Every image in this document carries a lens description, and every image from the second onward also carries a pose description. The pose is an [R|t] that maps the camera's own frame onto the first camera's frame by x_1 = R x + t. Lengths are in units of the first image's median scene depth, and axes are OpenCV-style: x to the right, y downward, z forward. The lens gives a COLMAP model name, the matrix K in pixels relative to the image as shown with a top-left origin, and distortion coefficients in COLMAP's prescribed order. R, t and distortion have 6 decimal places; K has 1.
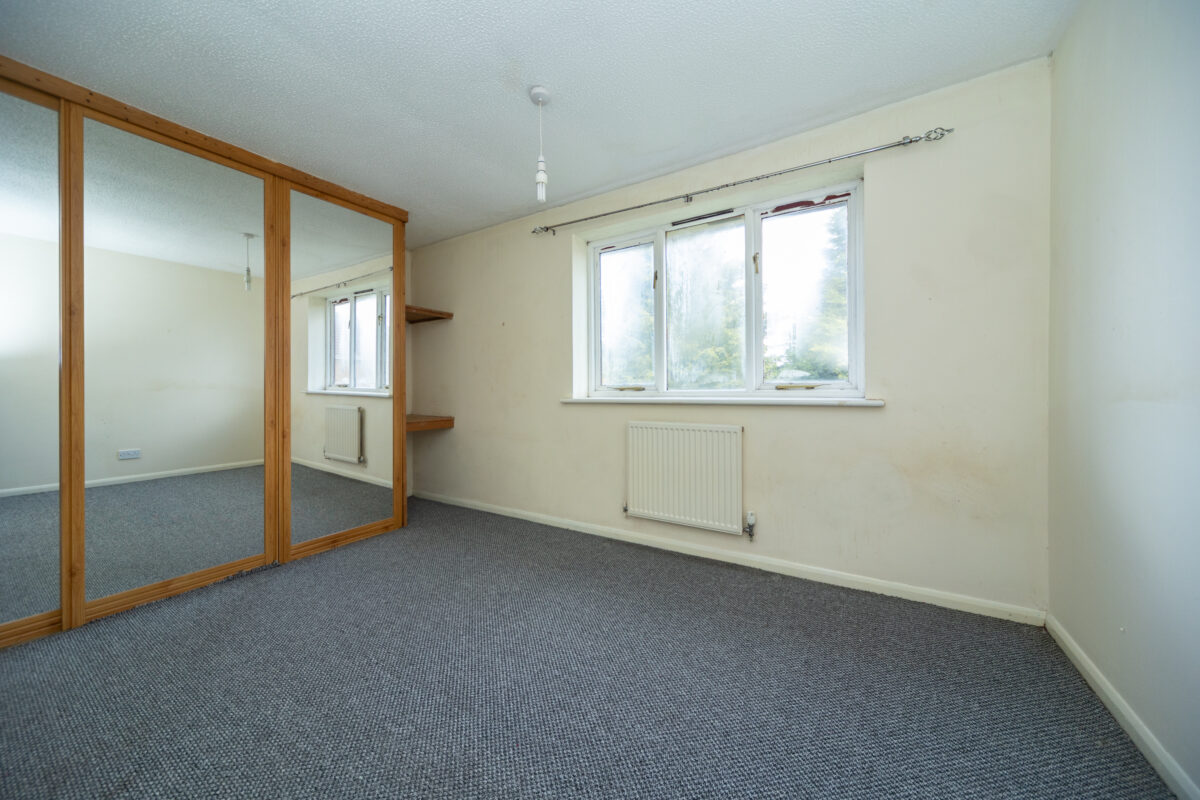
lens RADIAL K [[405.6, 0, 599.0], [0, 405.6, 388.1], [0, 0, 1]] dist [0.001600, 0.000086]
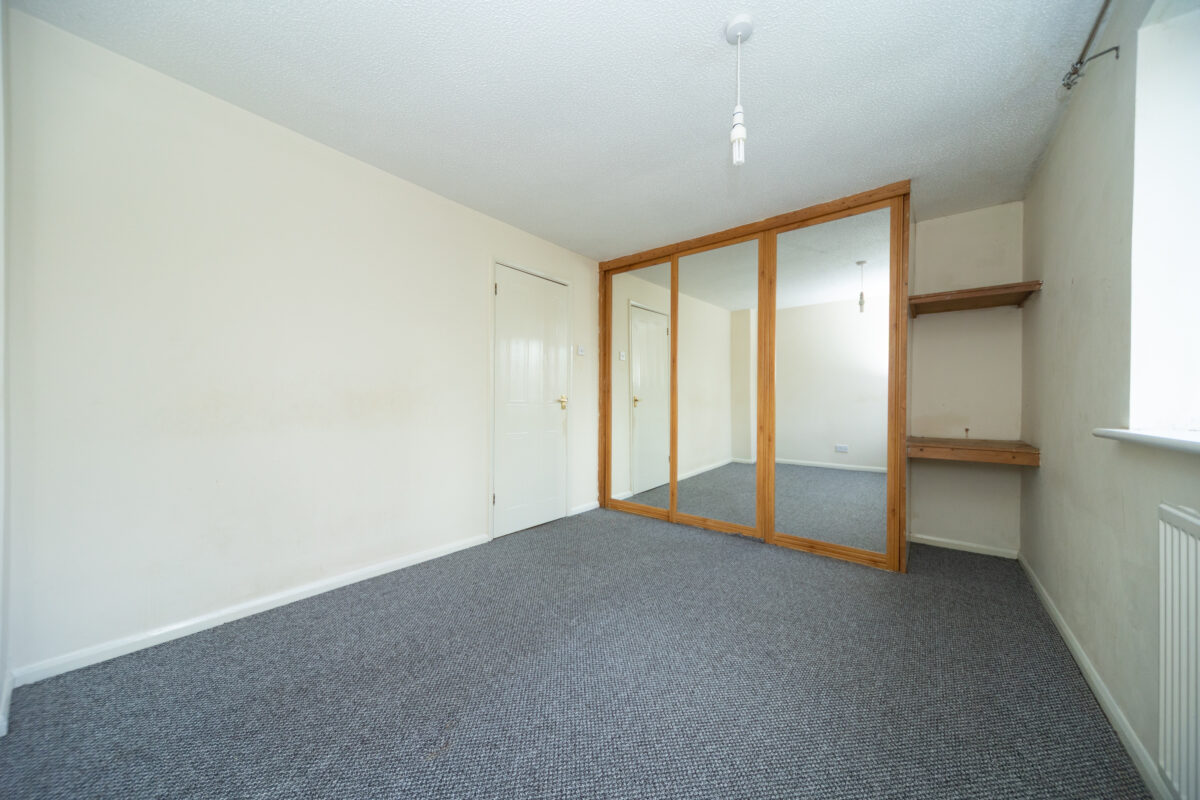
lens RADIAL K [[419.4, 0, 600.0], [0, 419.4, 400.0], [0, 0, 1]] dist [0.005968, 0.000047]
pose [[-0.120498, 0.003453, -0.992708, 0.544860], [-0.004934, 0.999980, 0.004077, -0.003882], [0.992701, 0.005389, -0.120479, 0.648409]]
